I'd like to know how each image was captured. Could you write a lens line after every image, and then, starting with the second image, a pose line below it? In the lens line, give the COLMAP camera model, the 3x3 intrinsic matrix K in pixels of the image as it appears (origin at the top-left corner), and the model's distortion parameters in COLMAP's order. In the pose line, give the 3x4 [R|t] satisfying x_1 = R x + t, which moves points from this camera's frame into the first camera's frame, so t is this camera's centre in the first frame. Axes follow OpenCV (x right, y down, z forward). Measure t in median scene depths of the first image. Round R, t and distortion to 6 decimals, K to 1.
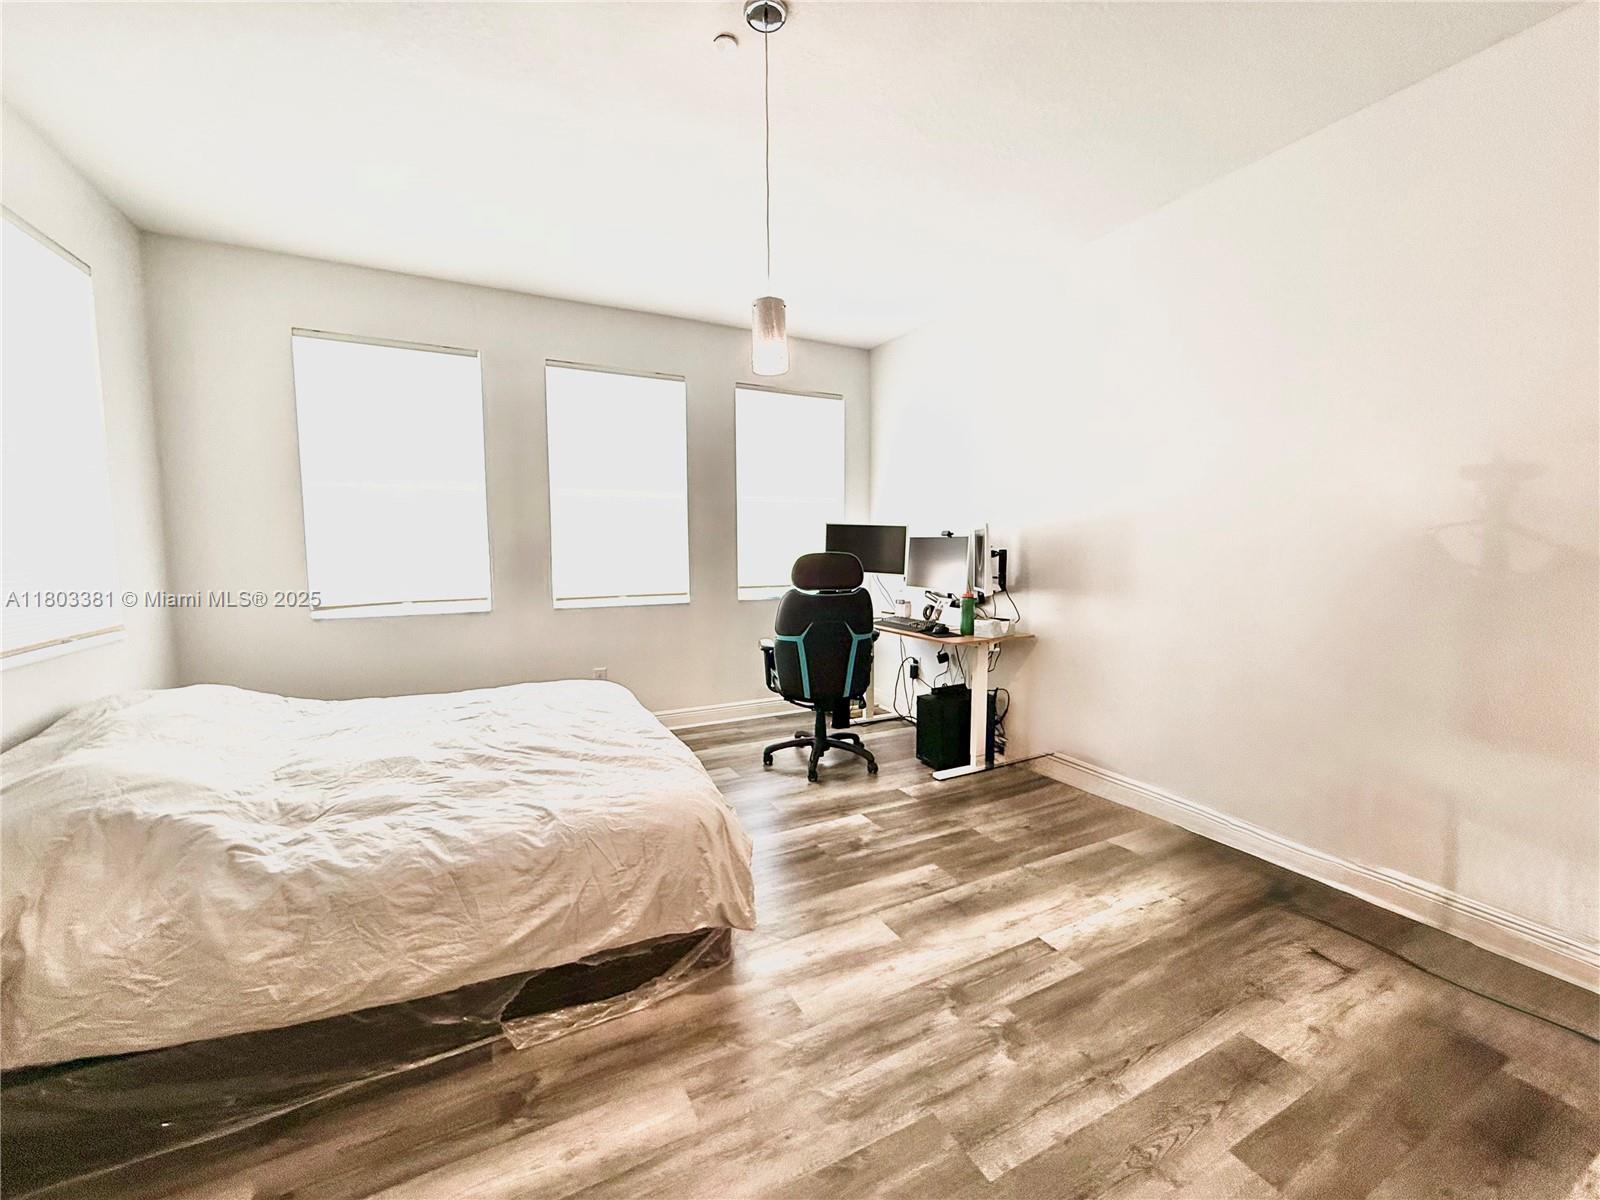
lens RADIAL K [[641.9, 0, 802.1], [0, 641.9, 593.9], [0, 0, 1]] dist [-0.000812, 0.000093]
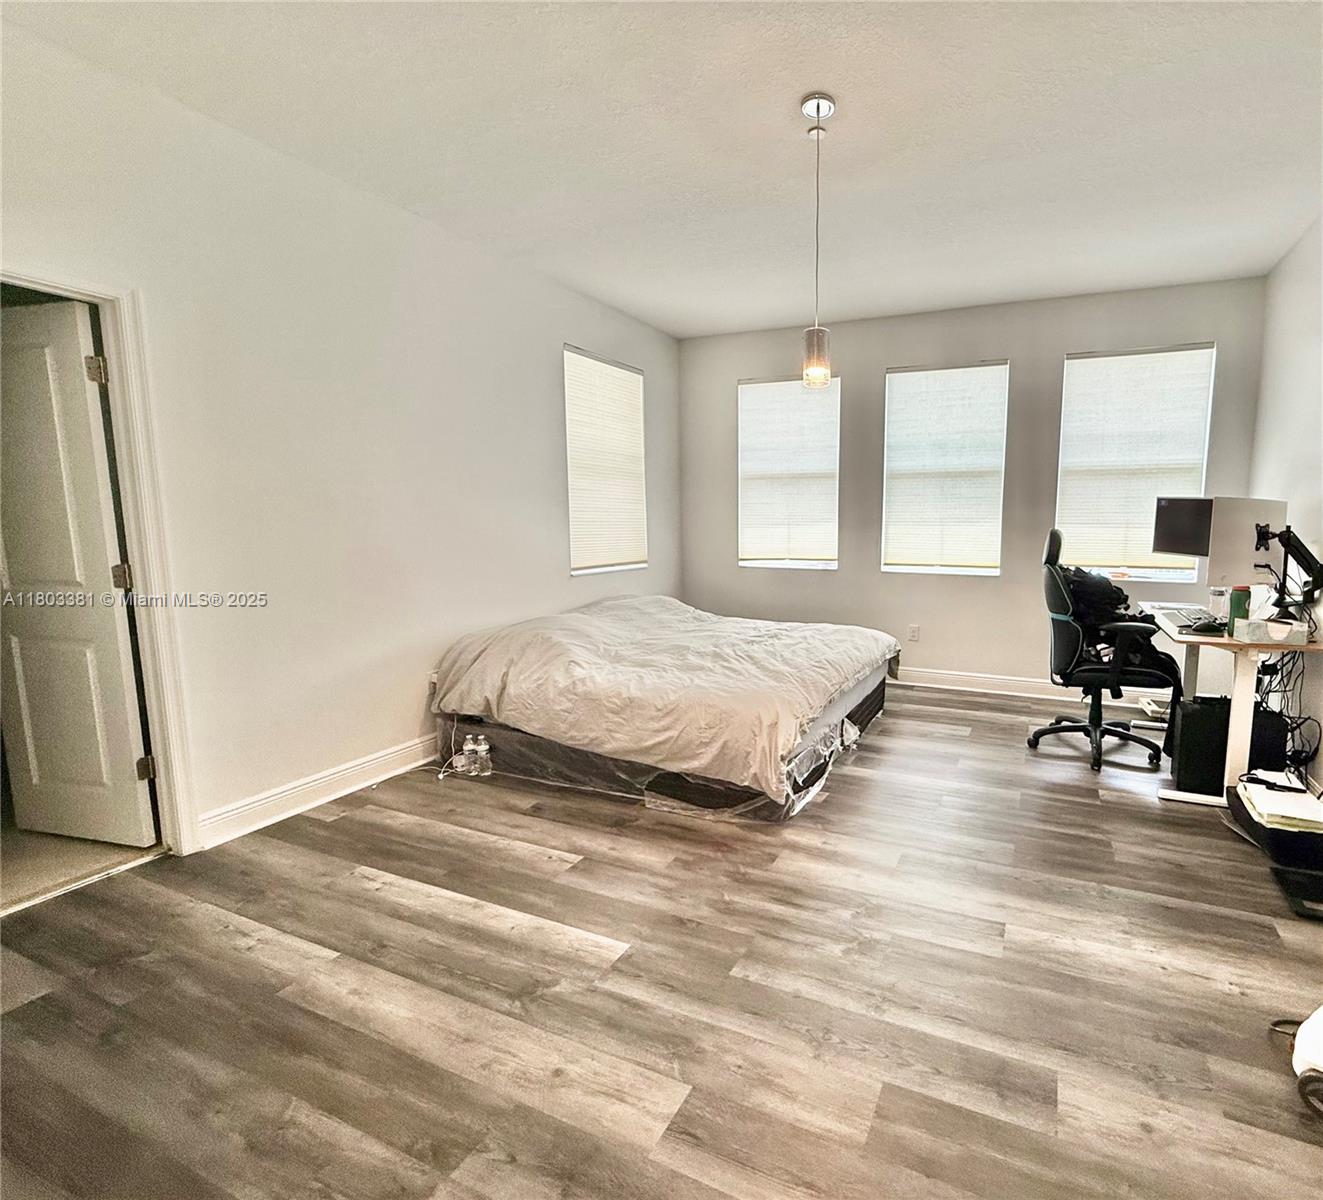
lens RADIAL K [[642.1, 0, 793.2], [0, 642.1, 601.1], [0, 0, 1]] dist [0.001833, 0.000021]
pose [[0.660612, 0.103244, -0.743594, 1.009073], [-0.066808, 0.994653, 0.078749, -0.013911], [0.747749, -0.002345, 0.663978, 0.126974]]
